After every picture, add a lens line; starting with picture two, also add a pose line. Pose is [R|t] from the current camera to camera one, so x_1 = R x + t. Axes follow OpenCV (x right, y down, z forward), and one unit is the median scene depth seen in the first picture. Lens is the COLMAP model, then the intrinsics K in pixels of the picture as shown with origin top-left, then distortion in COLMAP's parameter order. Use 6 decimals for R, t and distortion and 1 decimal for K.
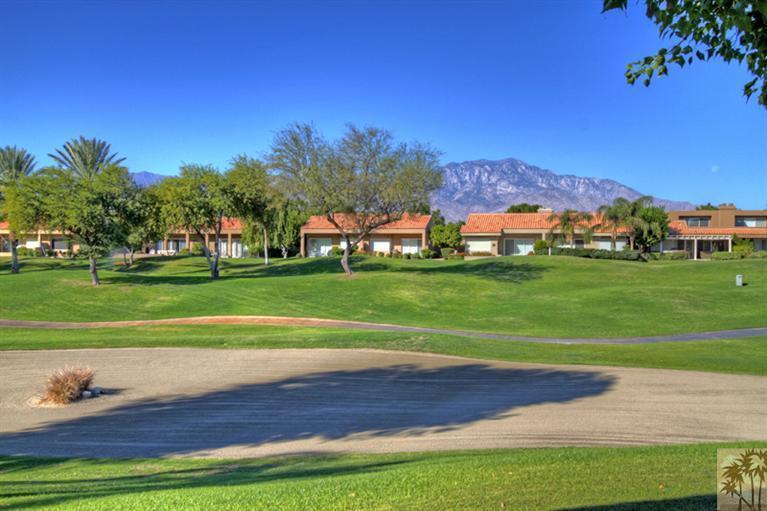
lens RADIAL K [[738.7, 0, 383.5], [0, 738.7, 255.5], [0, 0, 1]] dist [0.005516, 0.011441]
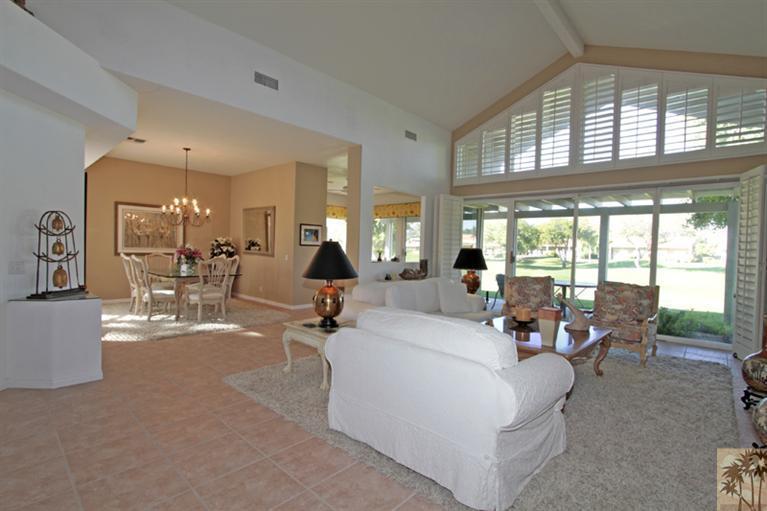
lens RADIAL K [[364.3, 0, 389.7], [0, 364.3, 258.3], [0, 0, 1]] dist [-0.011011, 0.000388]
pose [[0.799309, 0.032353, -0.600048, 0.000007], [-0.028452, 0.999467, 0.015990, 0.000595], [0.600246, 0.004292, 0.799804, -0.149003]]
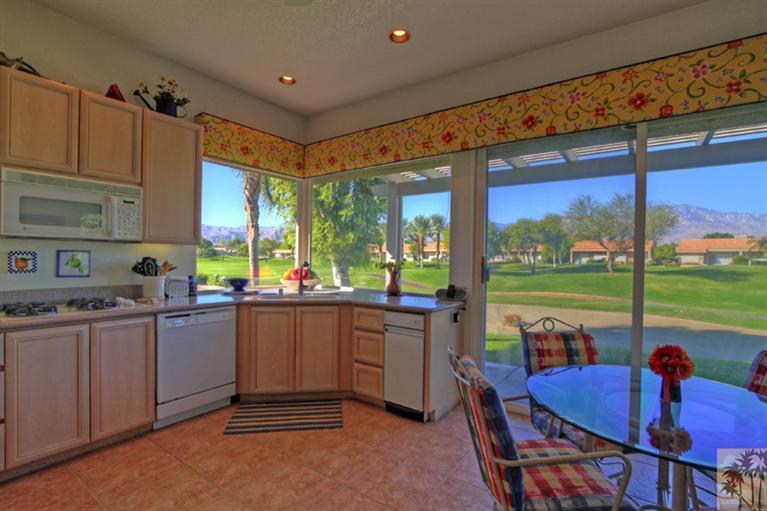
lens RADIAL K [[364.3, 0, 389.7], [0, 364.3, 258.3], [0, 0, 1]] dist [-0.011011, 0.000388]
pose [[0.870277, 0.010031, -0.492461, -0.078697], [-0.014288, 0.999886, -0.004883, -0.000701], [0.492356, 0.011286, 0.870321, -0.064404]]
